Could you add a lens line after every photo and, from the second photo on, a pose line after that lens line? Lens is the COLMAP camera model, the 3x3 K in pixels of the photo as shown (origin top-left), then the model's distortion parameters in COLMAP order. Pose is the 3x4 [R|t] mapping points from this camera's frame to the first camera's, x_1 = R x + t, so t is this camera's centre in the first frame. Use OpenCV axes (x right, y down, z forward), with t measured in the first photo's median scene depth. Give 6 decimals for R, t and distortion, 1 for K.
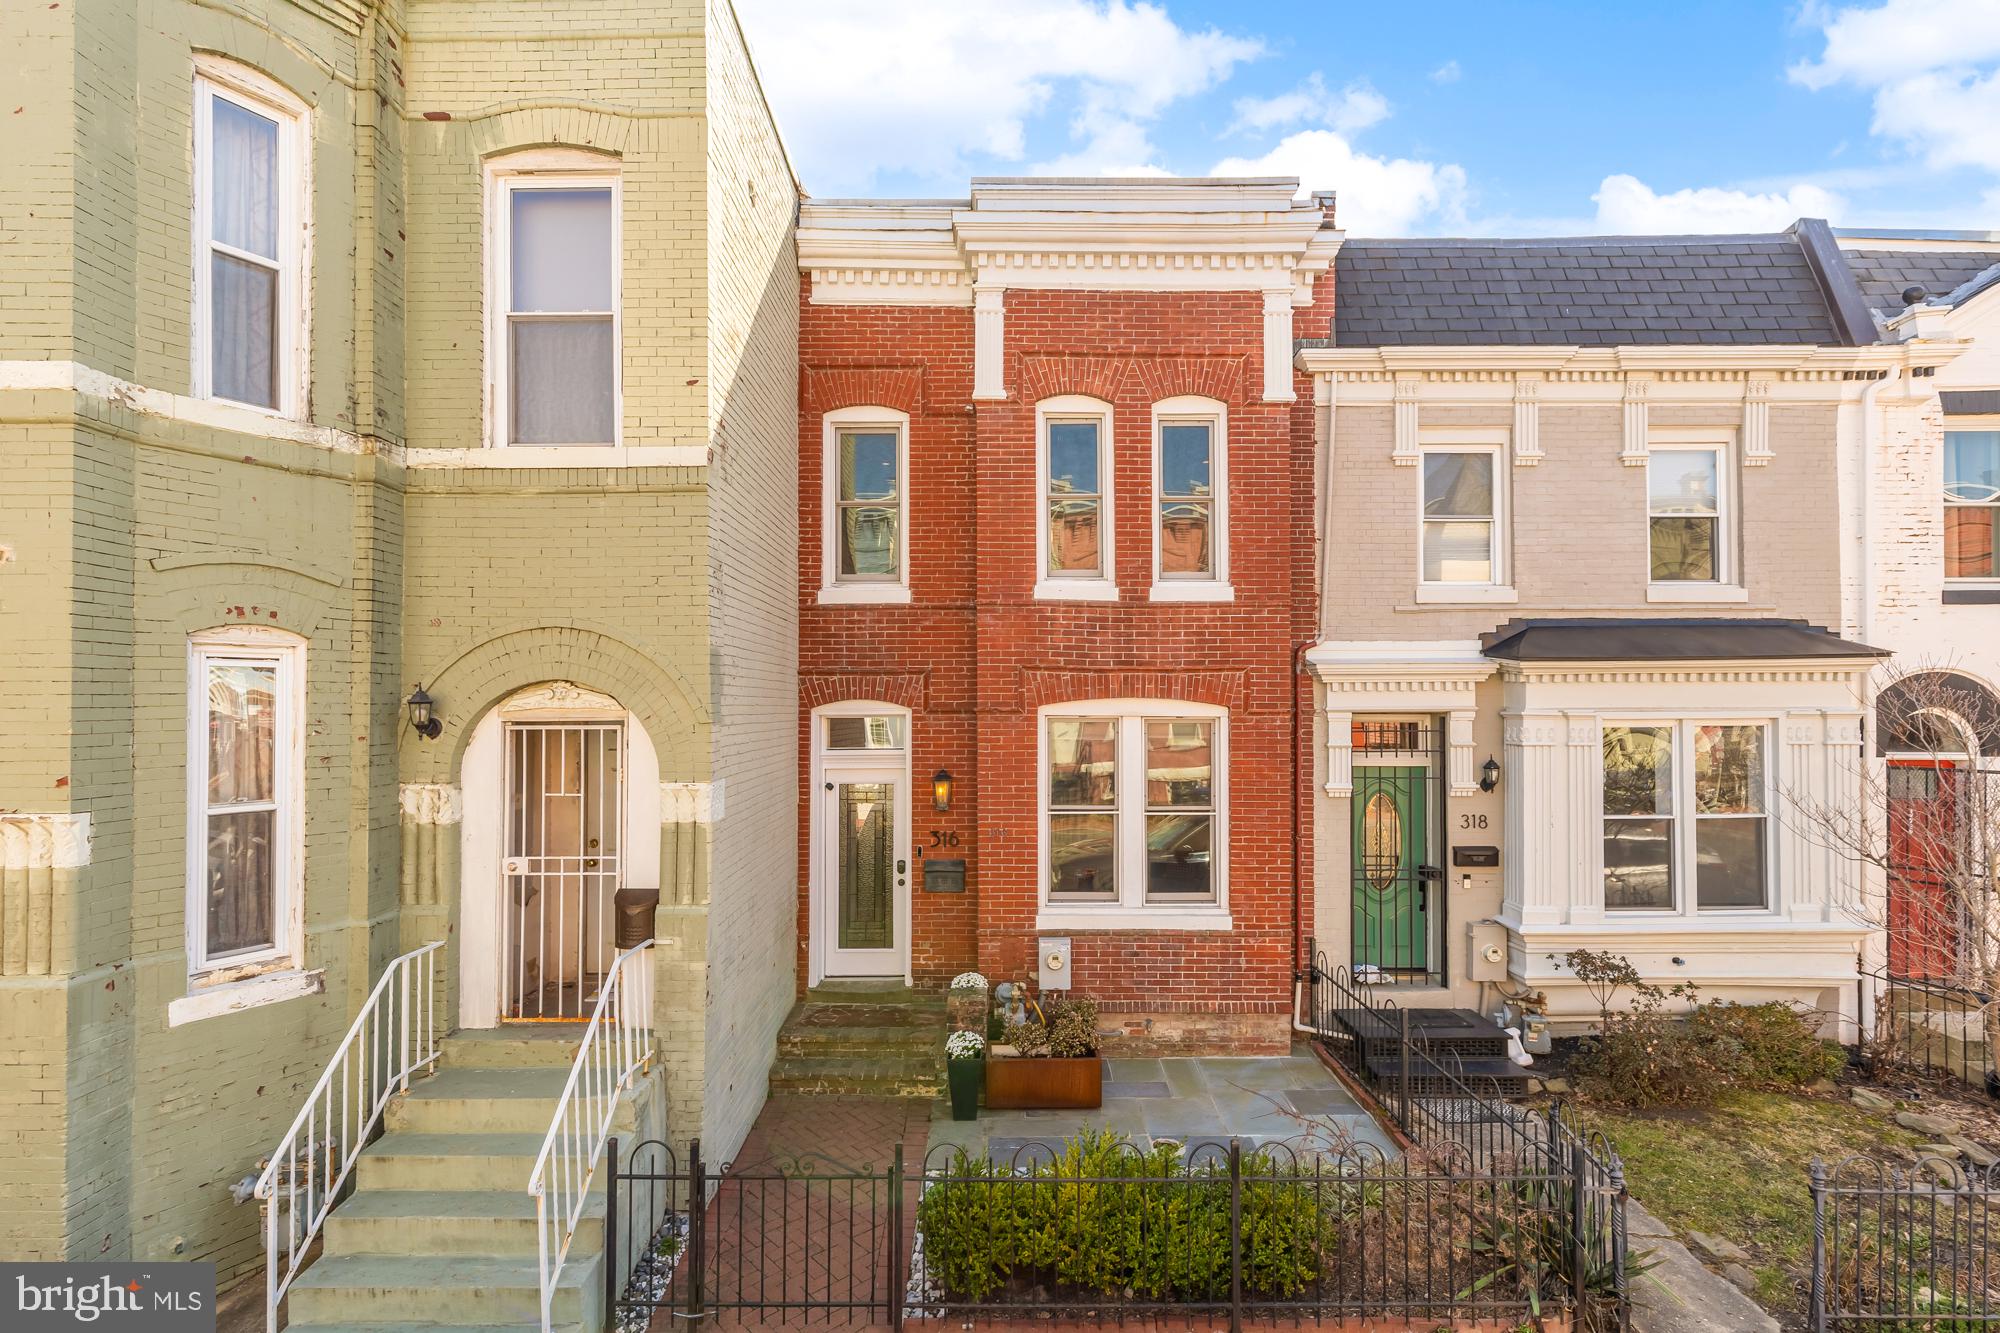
lens RADIAL K [[917.5, 0, 1000.0], [0, 917.5, 666.5], [0, 0, 1]] dist [0.002320, -0.000060]
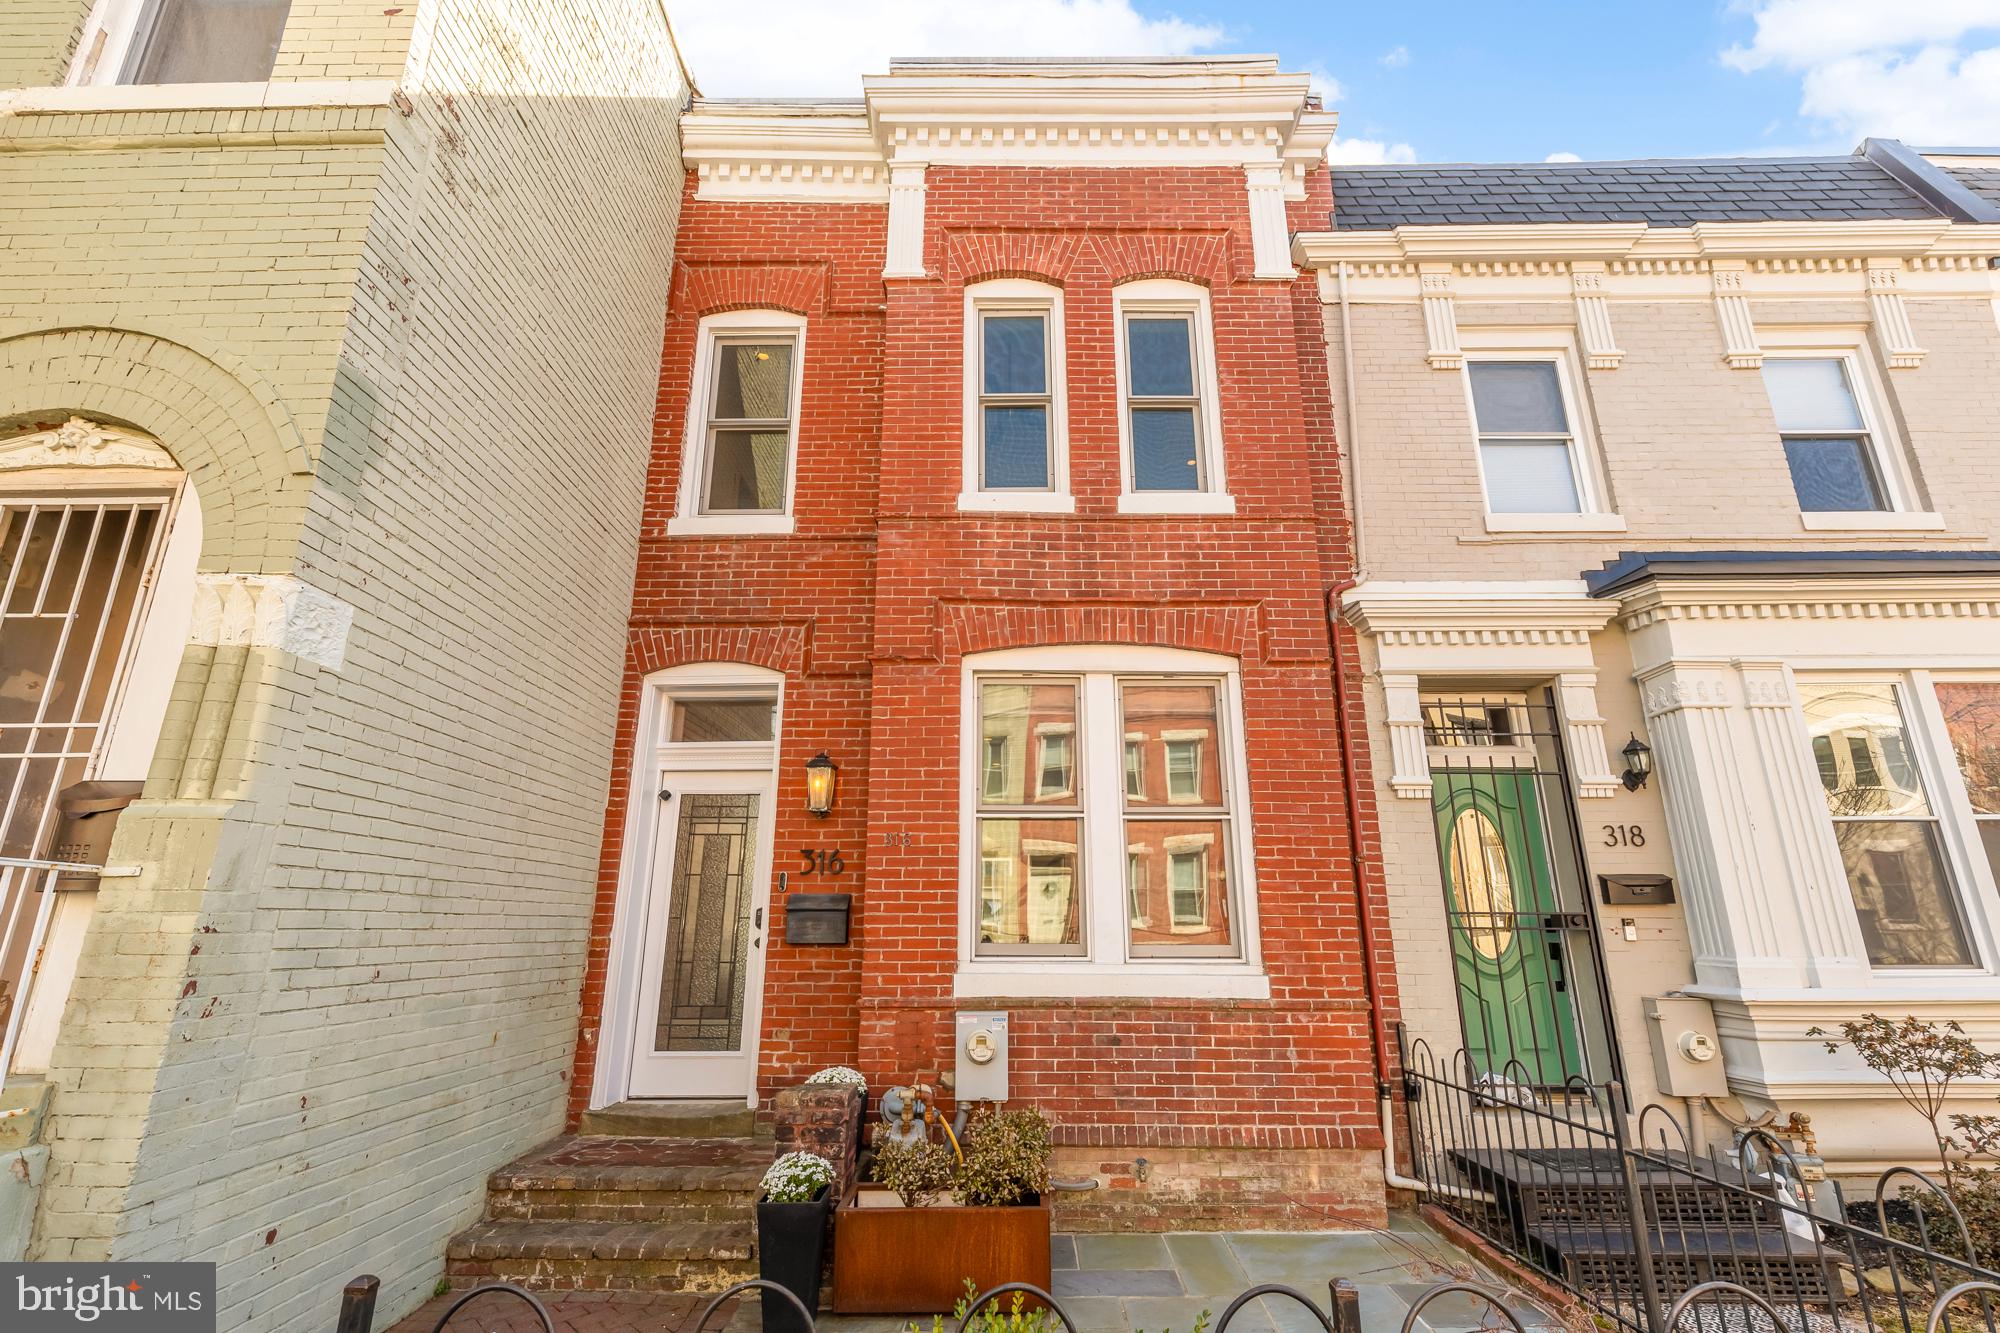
lens RADIAL K [[874.6, 0, 1004.4], [0, 874.6, 667.4], [0, 0, 1]] dist [0.002684, 0.000017]
pose [[0.999958, -0.003886, -0.008334, 0.078586], [0.001559, 0.964846, -0.262811, 0.224009], [0.009062, 0.262787, 0.964811, 0.366507]]
